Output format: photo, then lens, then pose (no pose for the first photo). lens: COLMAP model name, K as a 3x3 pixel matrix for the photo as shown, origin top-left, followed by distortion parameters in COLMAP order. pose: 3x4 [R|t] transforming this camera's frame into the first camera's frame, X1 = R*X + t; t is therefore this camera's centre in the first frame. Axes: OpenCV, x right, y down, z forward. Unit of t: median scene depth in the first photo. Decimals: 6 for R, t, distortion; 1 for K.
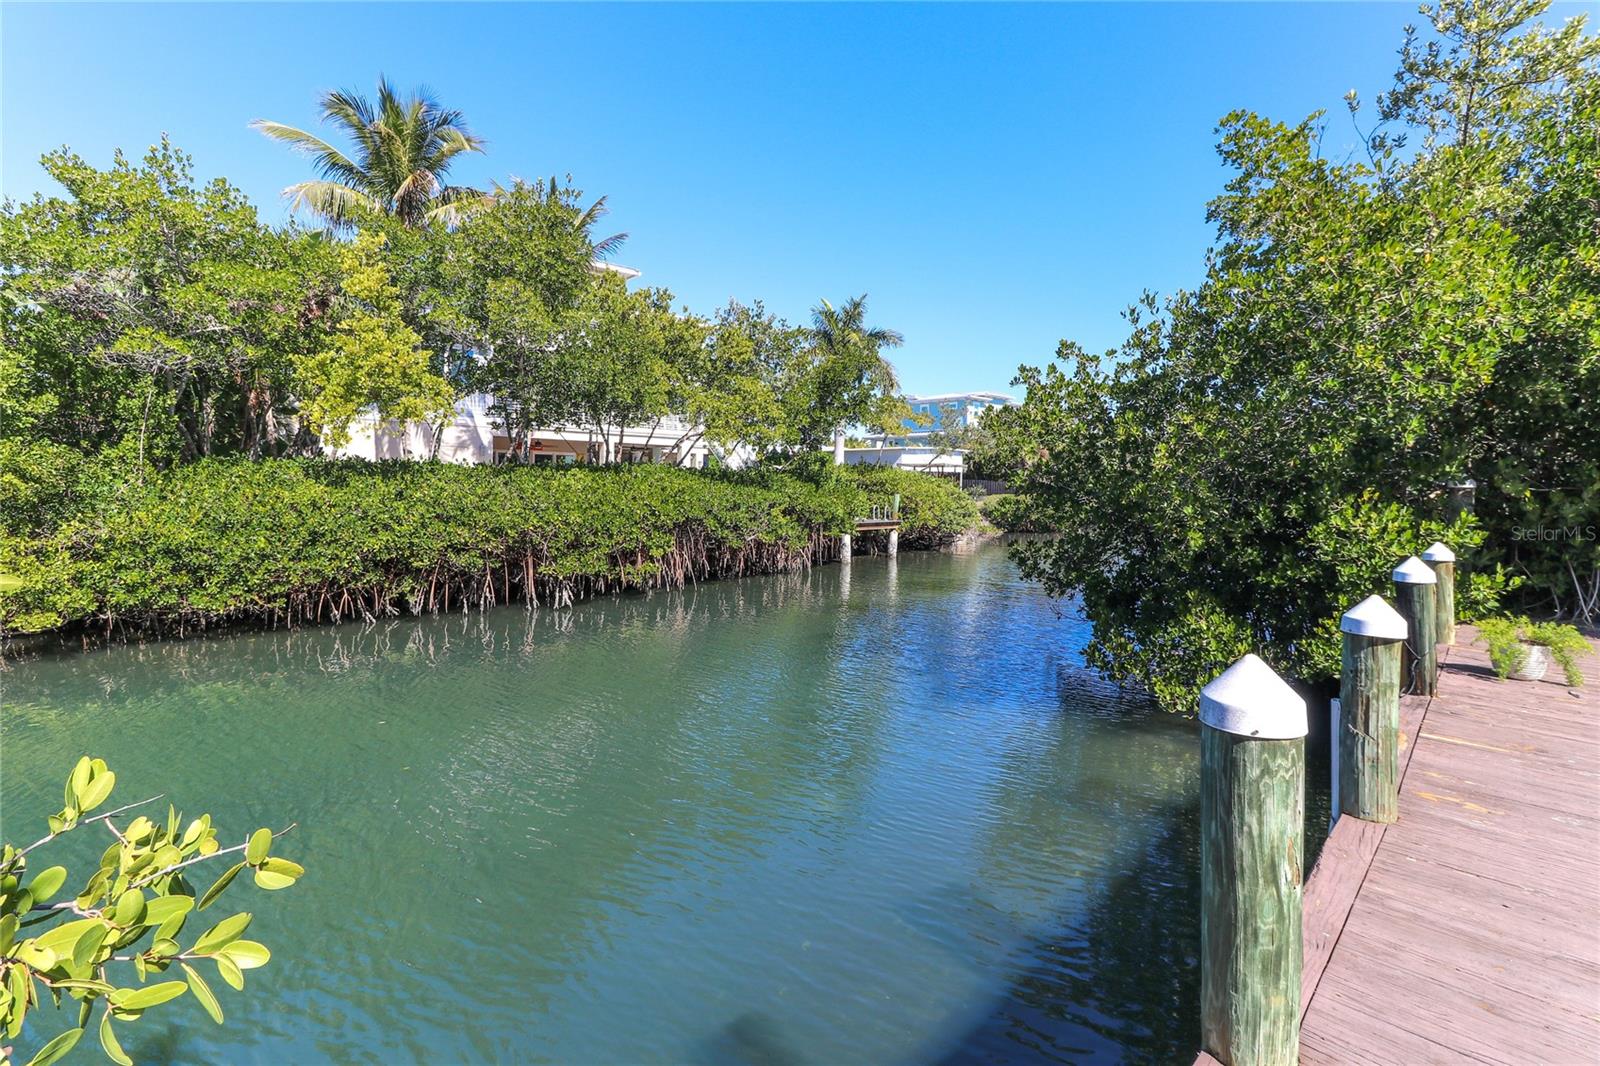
lens RADIAL K [[748.9, 0, 840.4], [0, 748.9, 513.0], [0, 0, 1]] dist [0.002494, -0.006304]
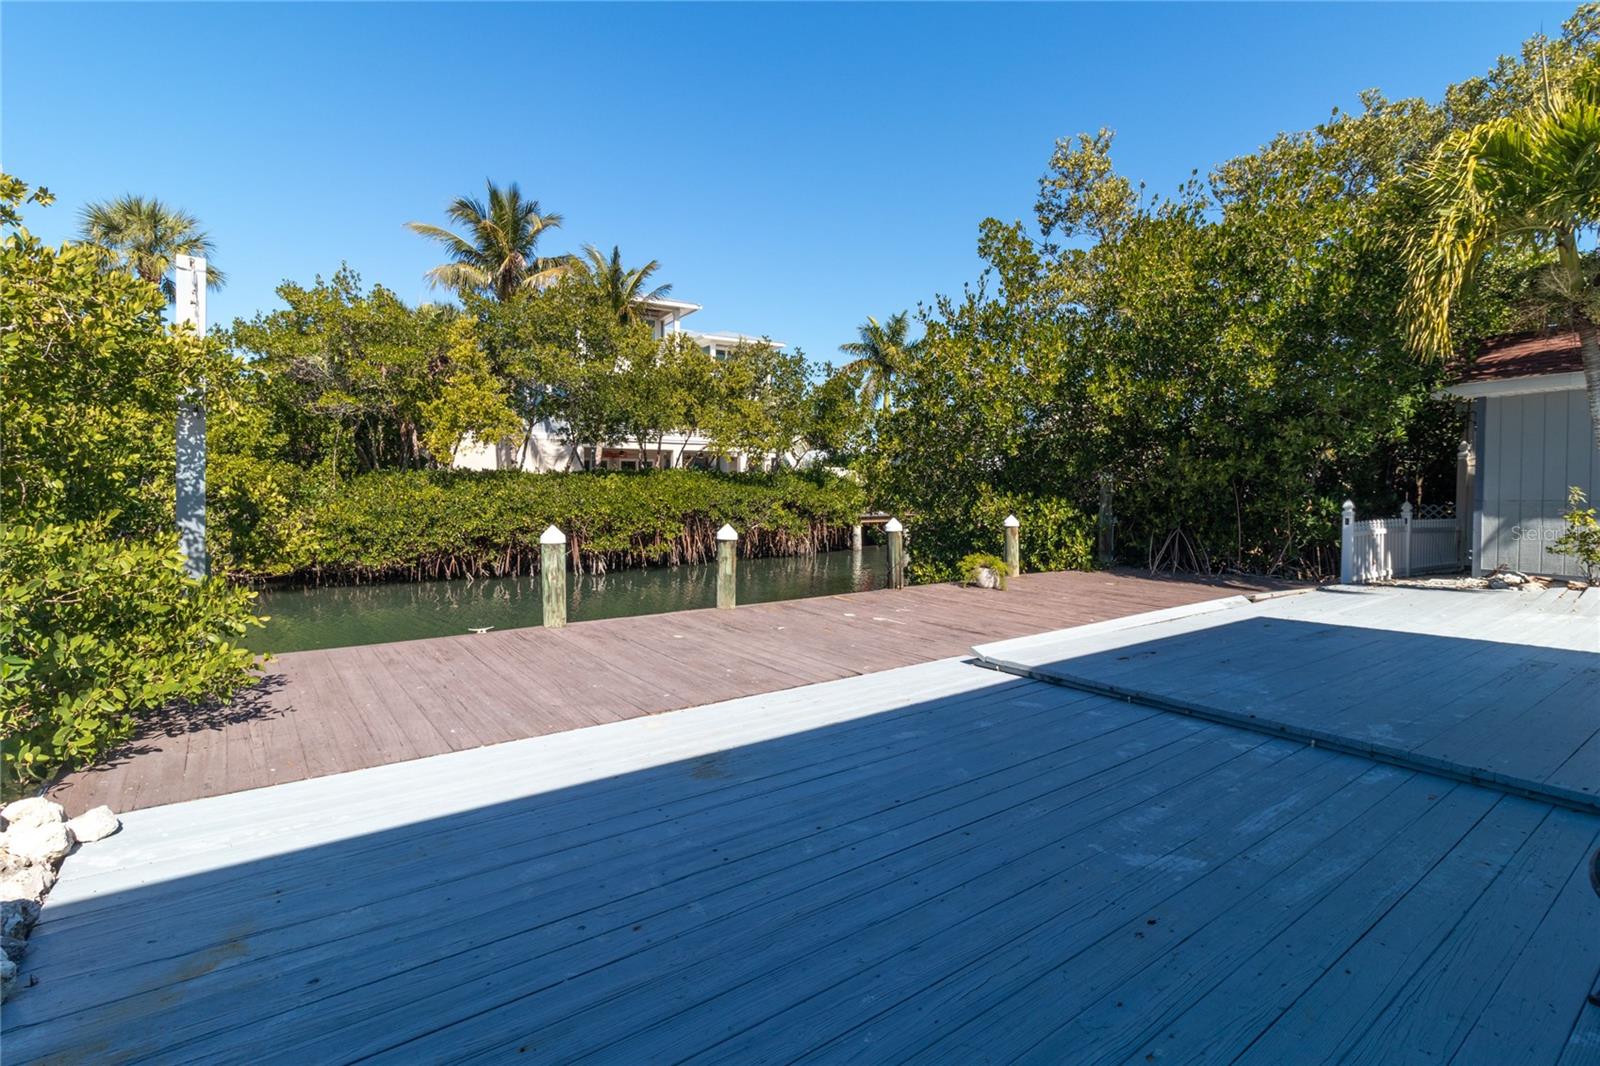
lens RADIAL K [[755.2, 0, 818.2], [0, 755.2, 527.0], [0, 0, 1]] dist [-0.000433, 0.000069]
pose [[0.980781, 0.000268, -0.195112, 0.340126], [0.003236, 0.999839, 0.017636, 0.017059], [0.195086, -0.017928, 0.980622, -0.330756]]
